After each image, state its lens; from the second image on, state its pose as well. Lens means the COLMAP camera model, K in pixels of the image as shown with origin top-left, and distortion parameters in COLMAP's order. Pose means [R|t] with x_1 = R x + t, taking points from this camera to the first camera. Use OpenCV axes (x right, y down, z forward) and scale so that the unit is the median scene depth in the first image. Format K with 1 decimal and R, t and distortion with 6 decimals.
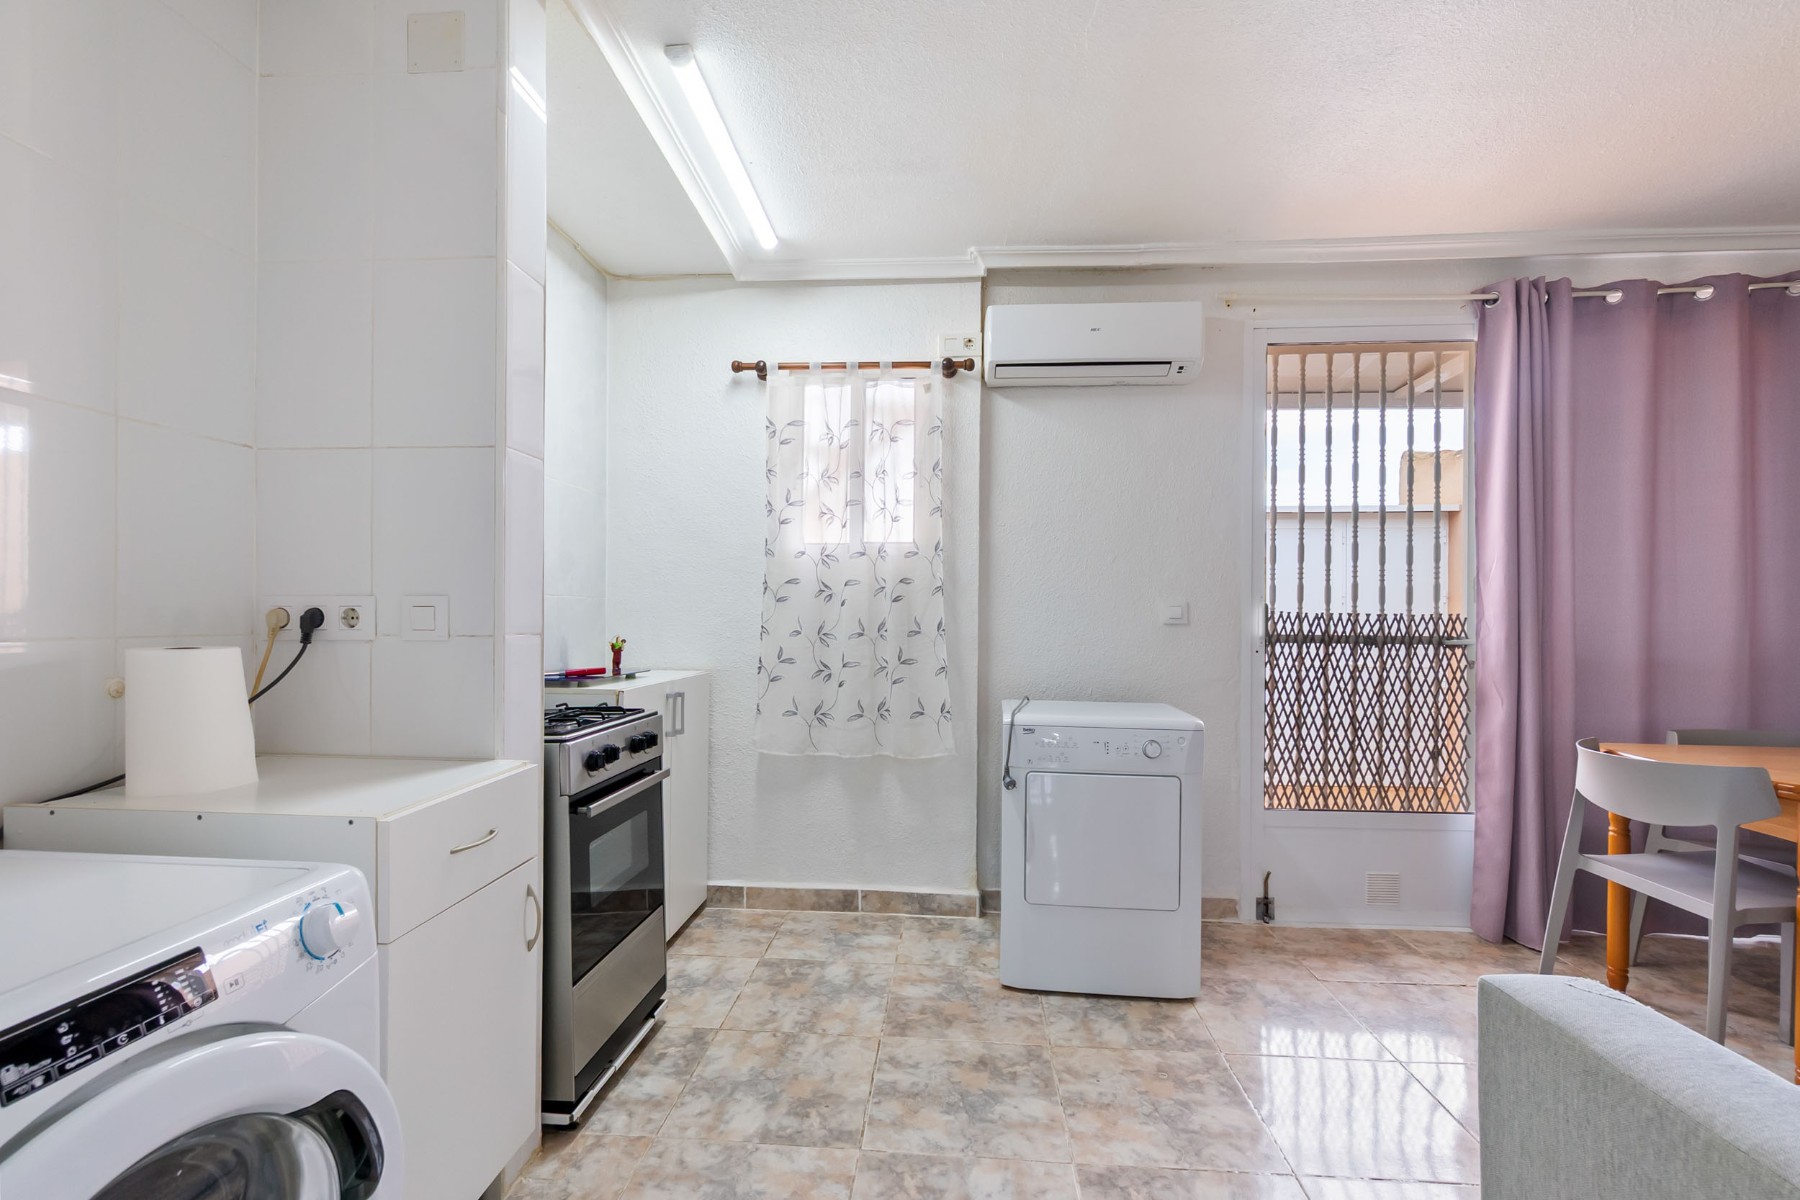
lens RADIAL K [[776.1, 0, 908.2], [0, 776.1, 590.7], [0, 0, 1]] dist [-0.001627, -0.000008]
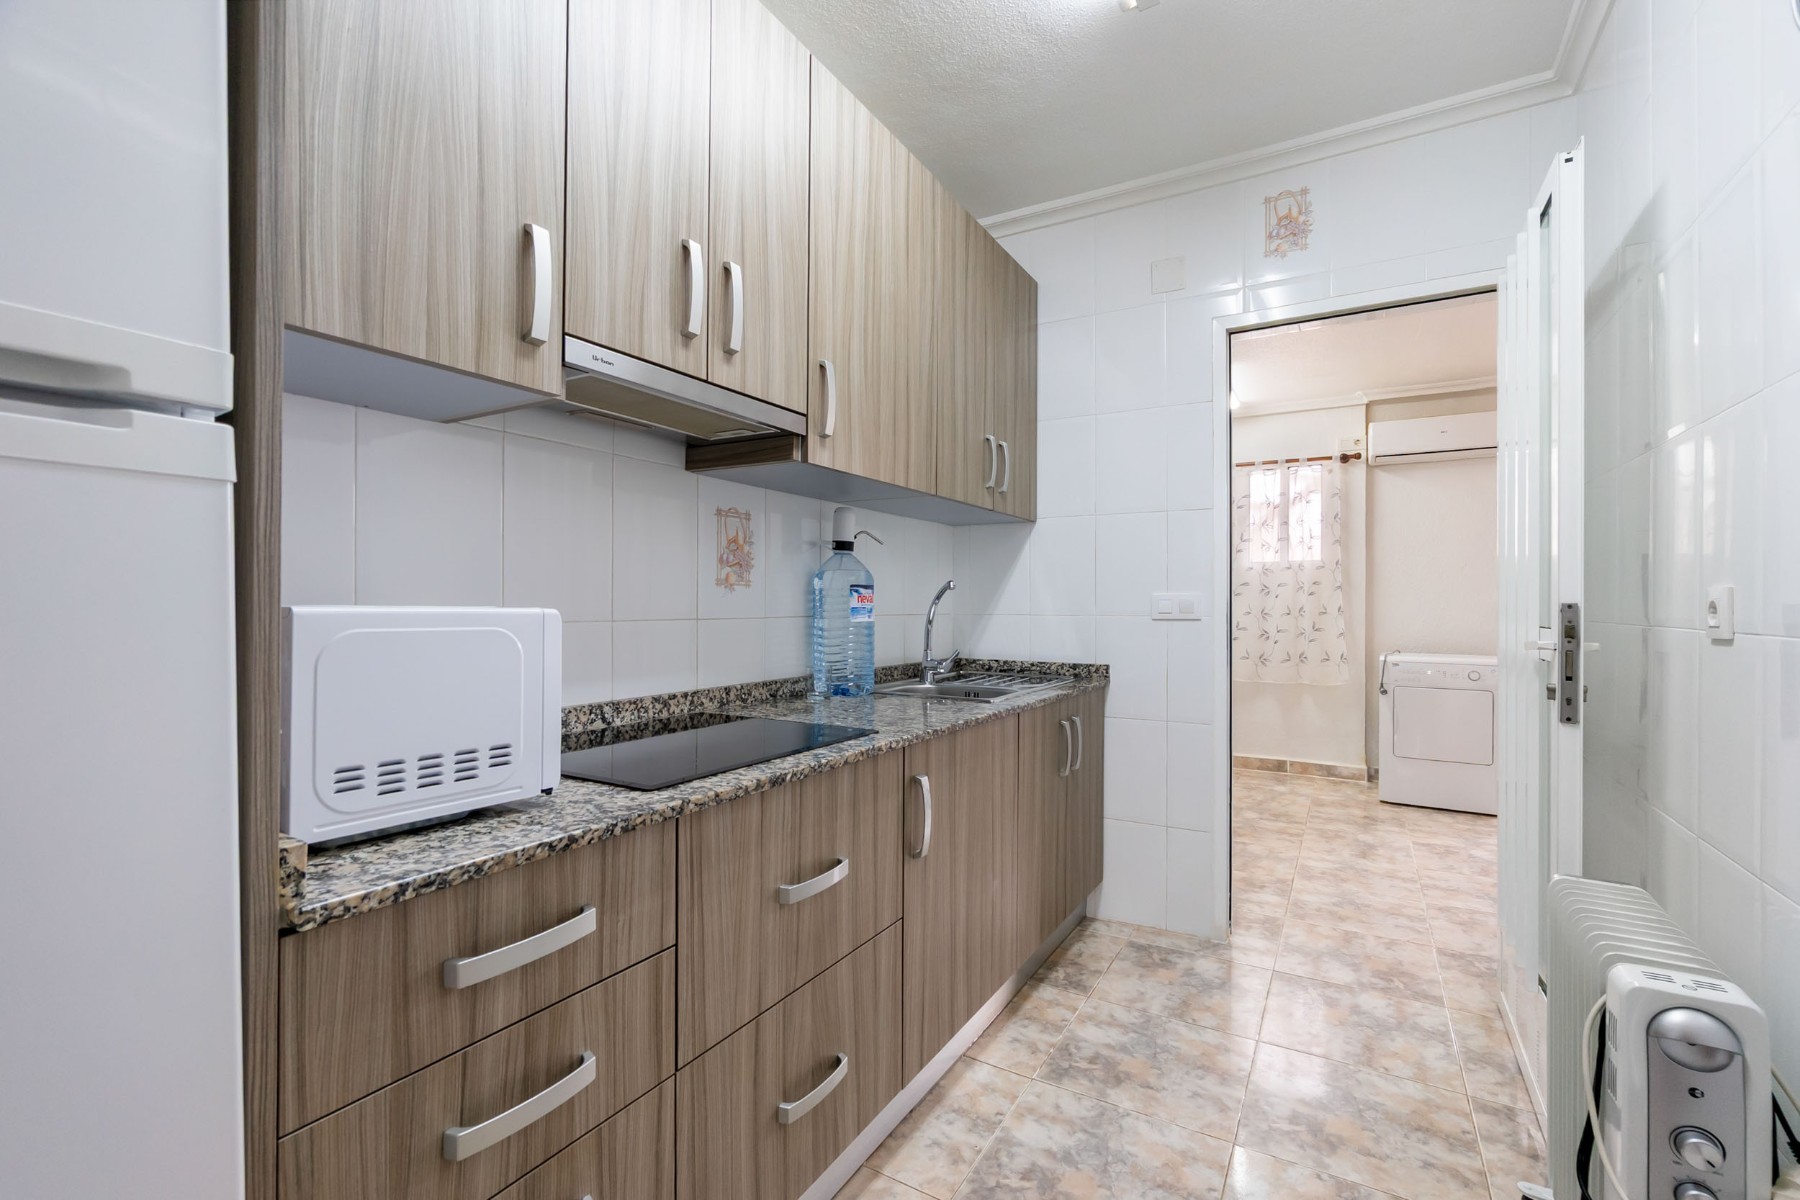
lens RADIAL K [[780.9, 0, 900.0], [0, 780.9, 600.0], [0, 0, 1]] dist [-0.016124, -0.000062]
pose [[0.896705, -0.007758, -0.442560, -0.071472], [0.019916, 0.999541, 0.022832, -0.033892], [0.442180, -0.029288, 0.896448, -0.987045]]
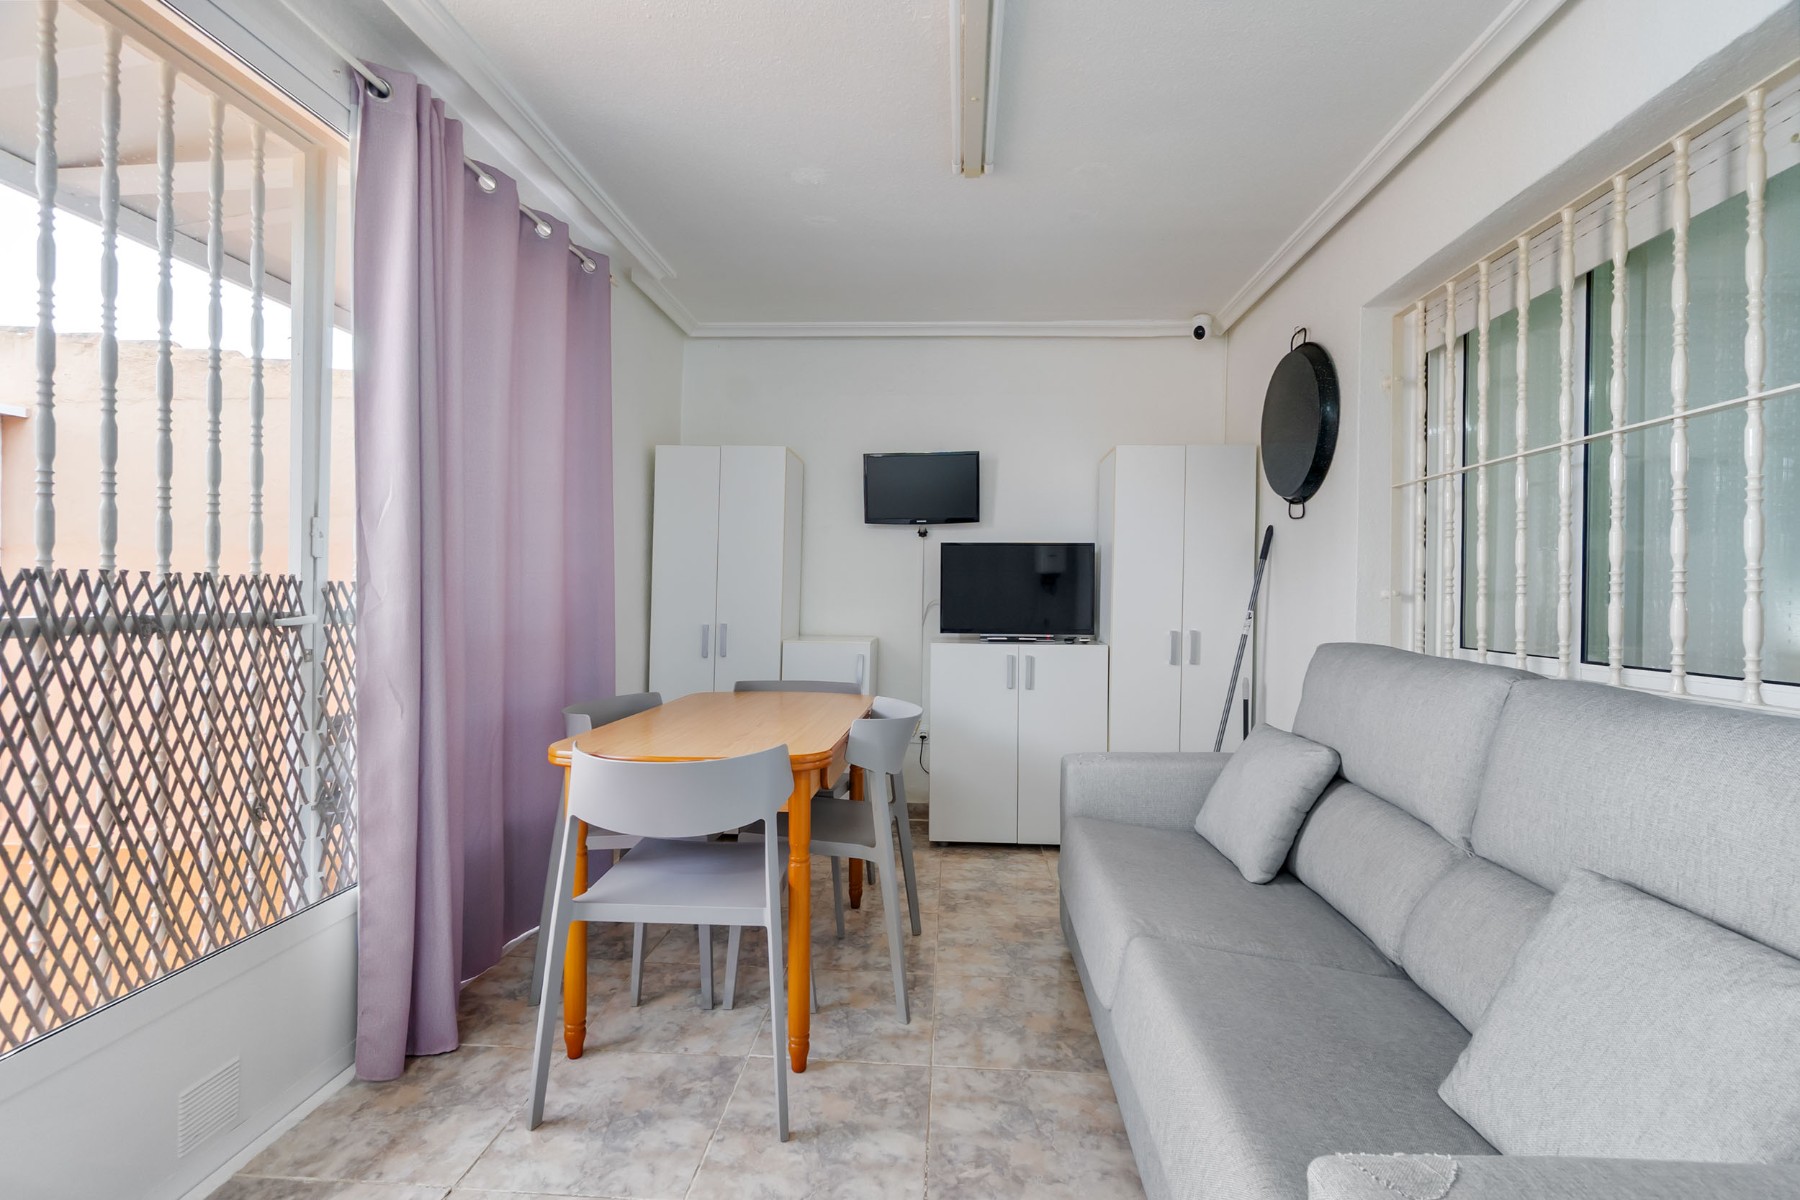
lens RADIAL K [[776.1, 0, 908.2], [0, 776.1, 590.7], [0, 0, 1]] dist [-0.001627, -0.000008]
pose [[-0.014215, -0.008607, 0.999862, 0.067589], [-0.049065, 0.998764, 0.007900, 0.011712], [-0.998694, -0.048946, -0.014620, 0.407433]]
